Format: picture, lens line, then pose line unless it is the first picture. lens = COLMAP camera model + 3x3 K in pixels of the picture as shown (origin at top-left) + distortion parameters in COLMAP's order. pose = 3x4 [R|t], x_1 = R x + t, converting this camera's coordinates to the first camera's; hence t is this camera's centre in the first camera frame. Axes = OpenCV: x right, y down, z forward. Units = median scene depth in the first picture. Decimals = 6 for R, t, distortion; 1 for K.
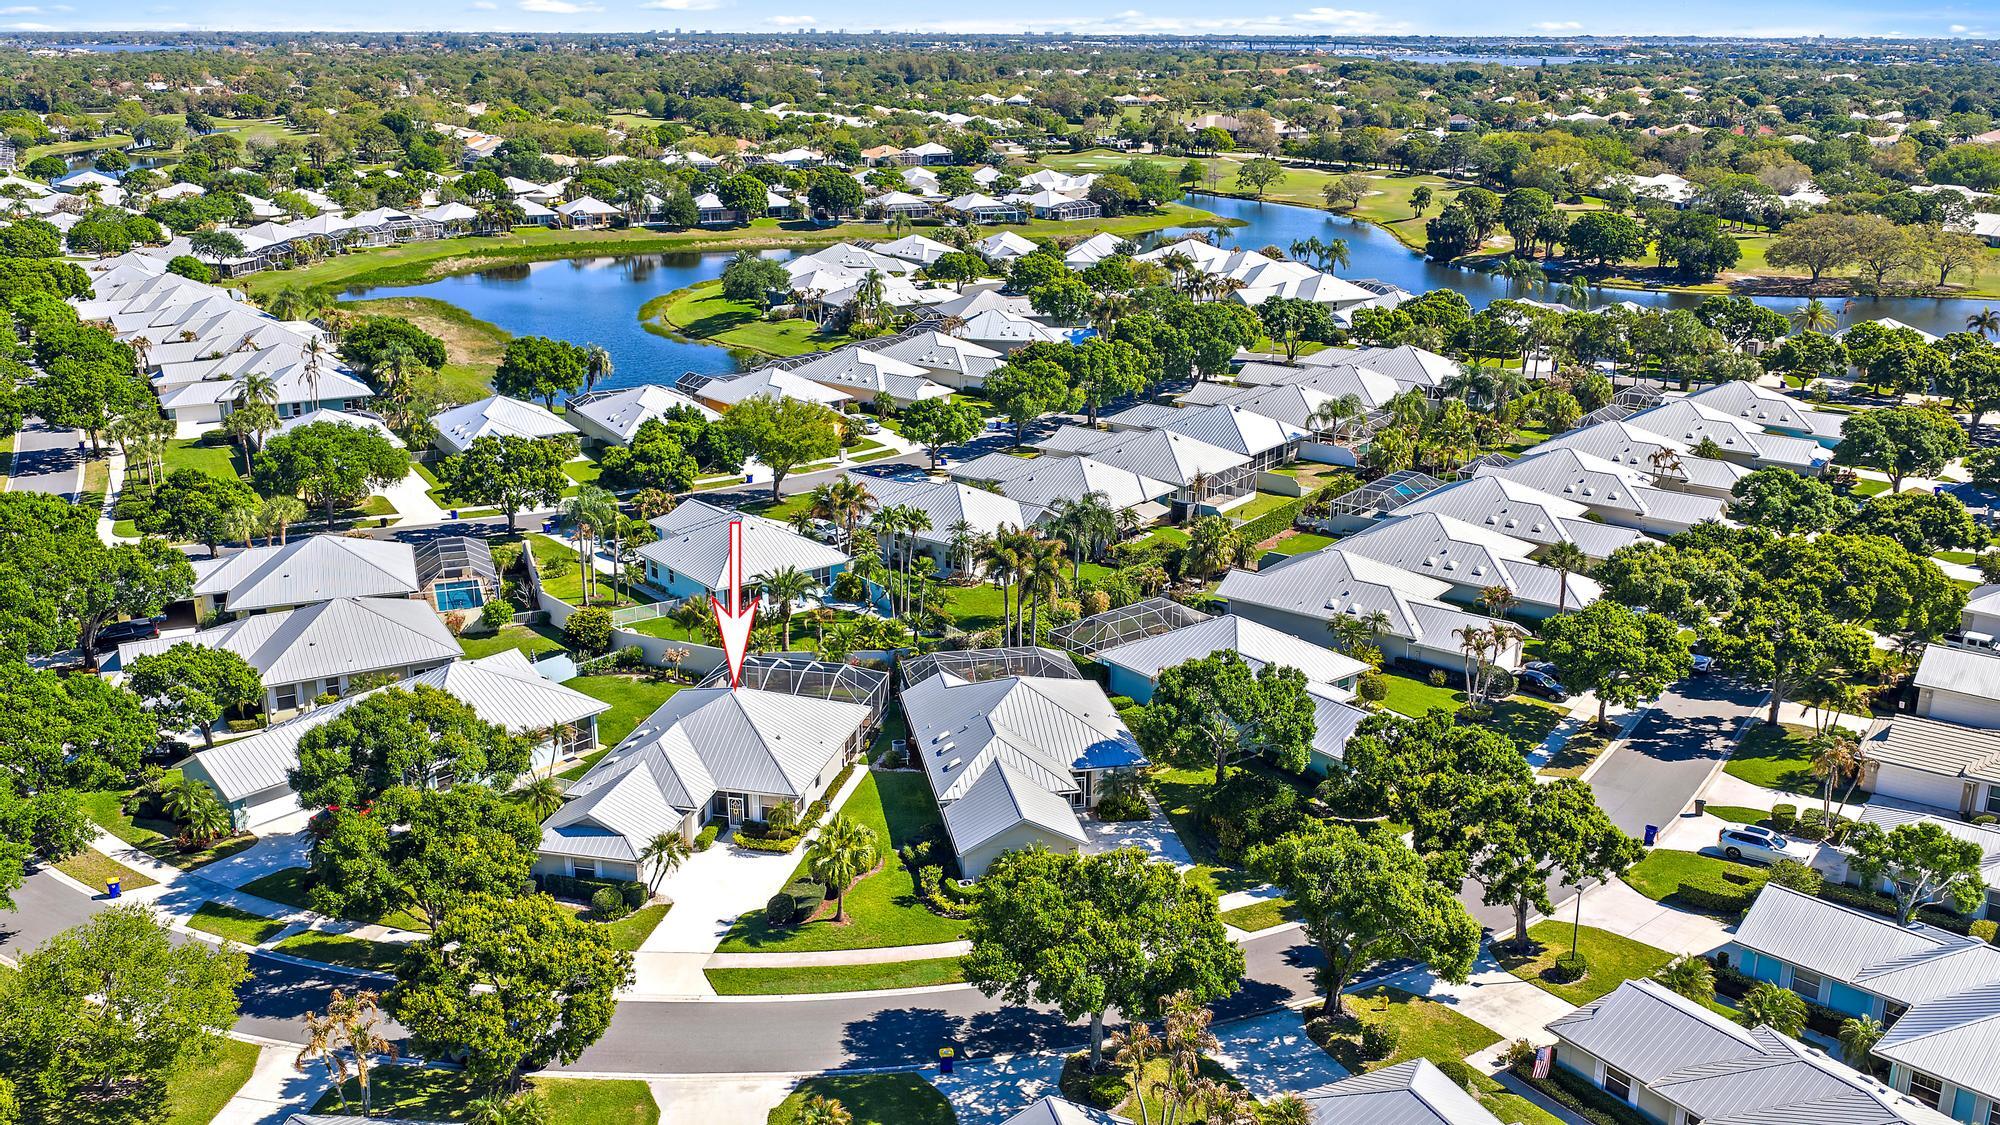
lens RADIAL K [[1533.6, 0, 1000.0], [0, 1533.6, 562.5], [0, 0, 1]] dist [0.032302, -0.064163]
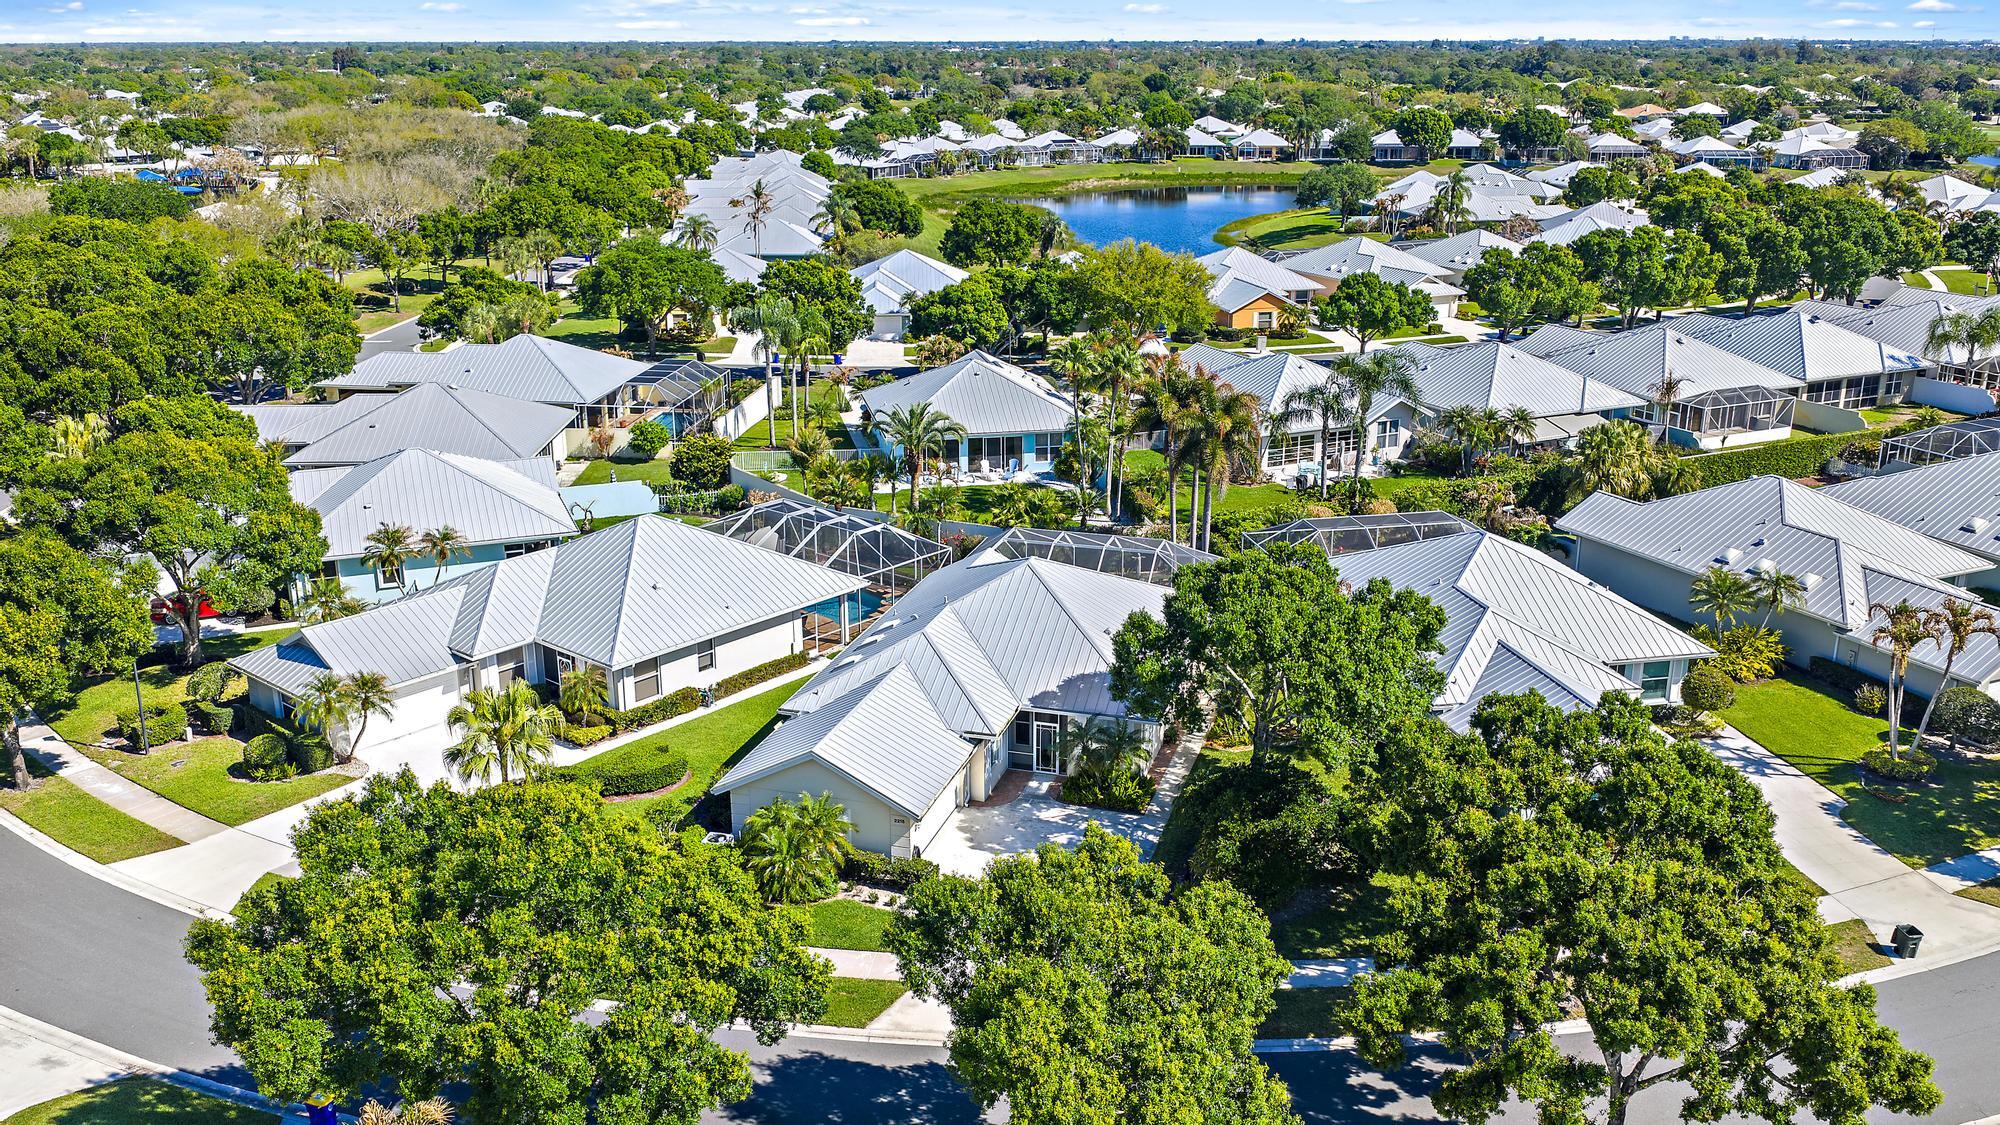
lens RADIAL K [[1533.6, 0, 1000.0], [0, 1533.6, 562.5], [0, 0, 1]] dist [0.032302, -0.064163]
pose [[0.892964, 0.137321, -0.428671, 0.082674], [-0.128774, 0.990461, 0.049035, 0.013701], [0.431315, 0.011415, 0.902129, 0.124347]]
